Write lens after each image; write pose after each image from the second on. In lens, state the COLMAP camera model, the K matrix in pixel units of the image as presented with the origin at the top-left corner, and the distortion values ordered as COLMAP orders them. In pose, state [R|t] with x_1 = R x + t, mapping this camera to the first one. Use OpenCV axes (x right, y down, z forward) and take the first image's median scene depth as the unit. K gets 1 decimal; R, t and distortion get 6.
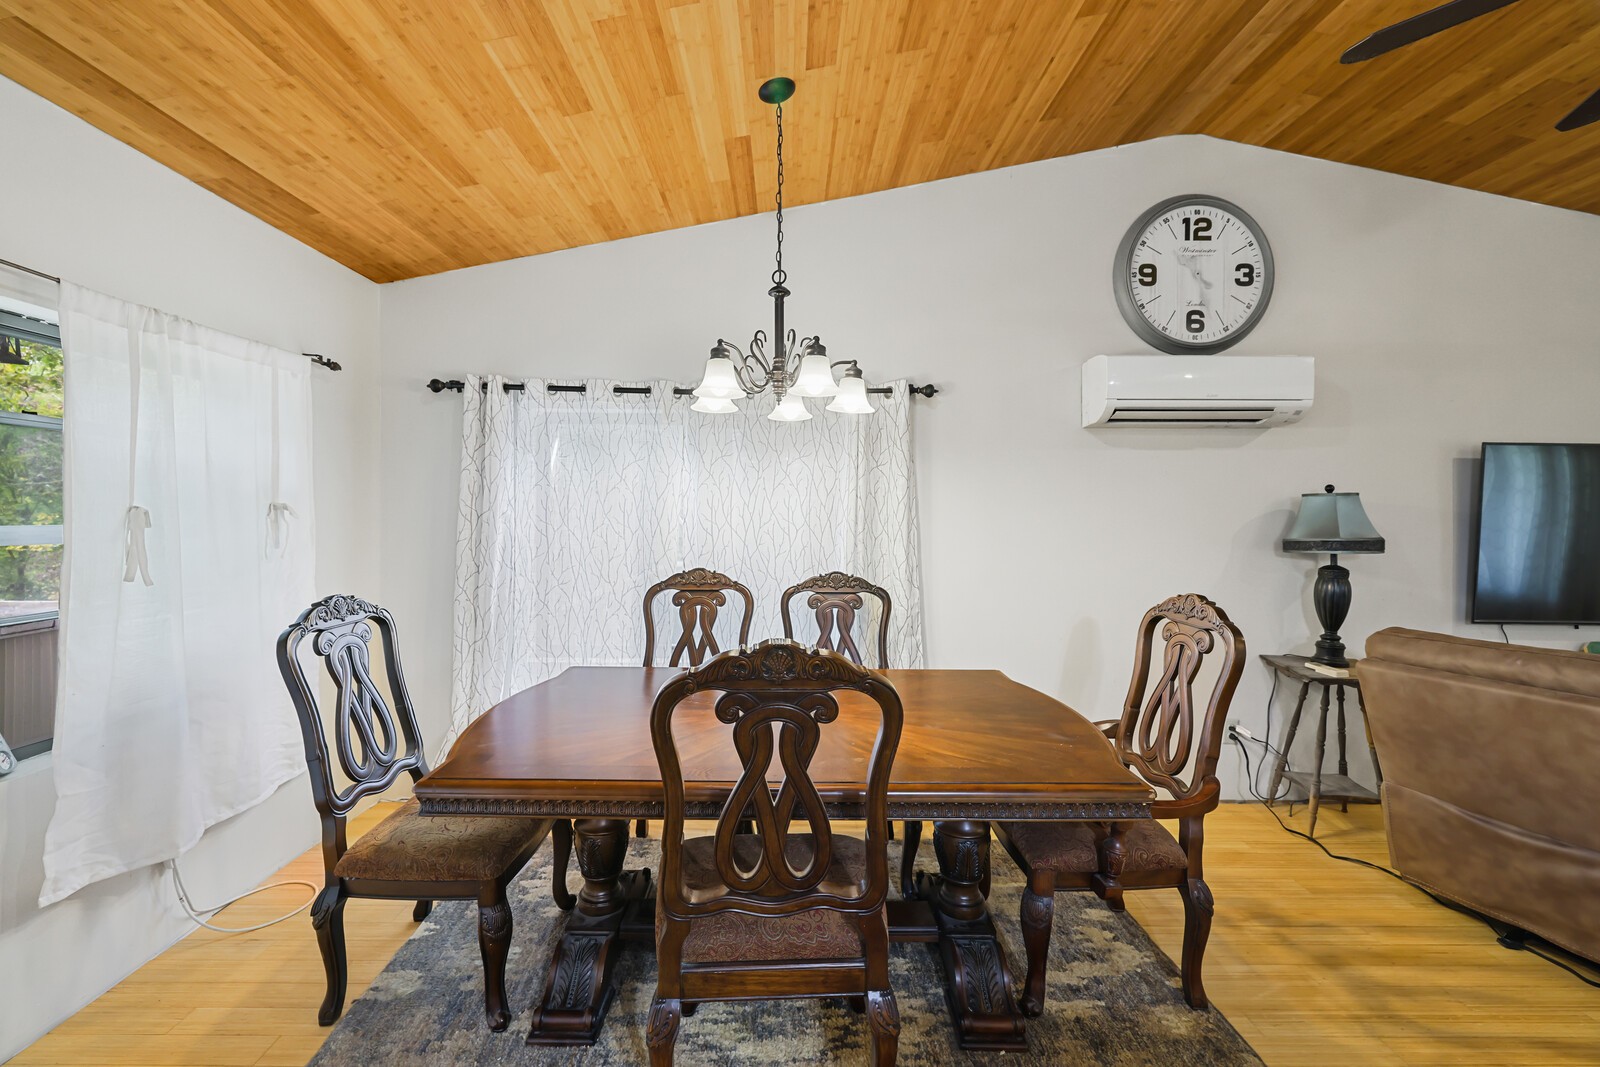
lens RADIAL K [[678.6, 0, 790.6], [0, 678.6, 526.8], [0, 0, 1]] dist [0.000767, -0.000739]
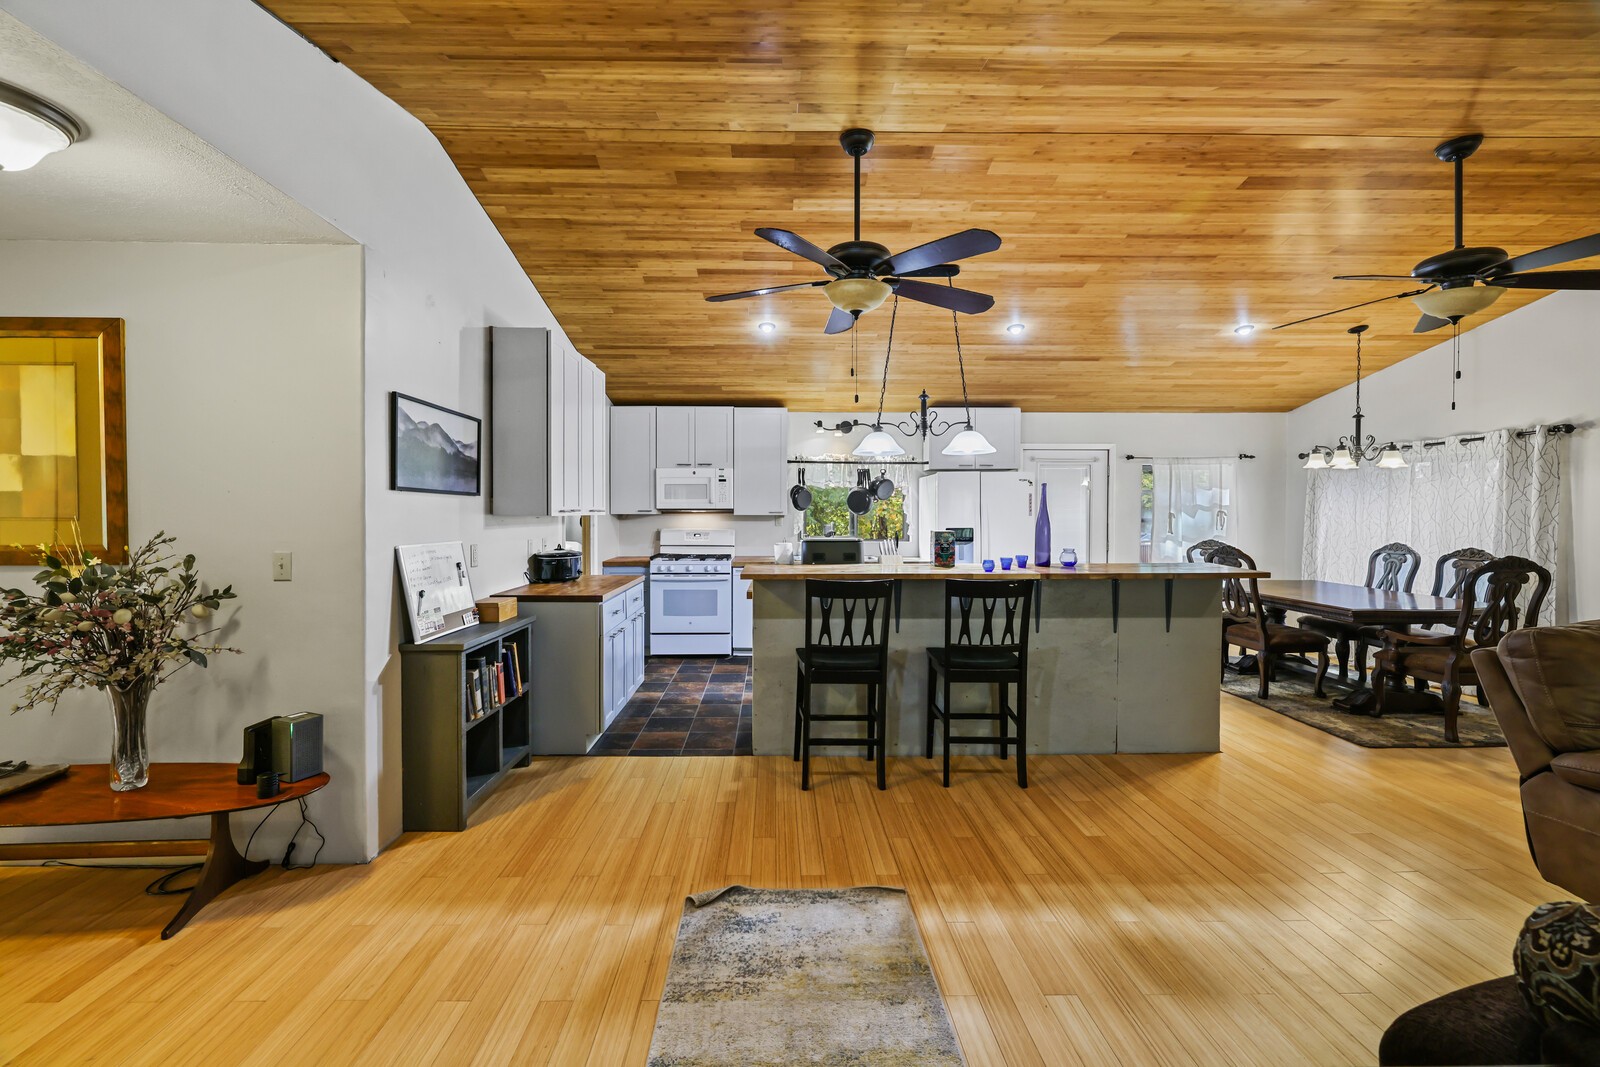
lens RADIAL K [[678.6, 0, 783.5], [0, 678.6, 520.3], [0, 0, 1]] dist [0.000767, -0.000739]
pose [[0.011544, 0.005406, -0.999919, 1.746817], [-0.012678, 0.999906, 0.005259, 0.009949], [0.999853, 0.012616, 0.011612, -0.740260]]
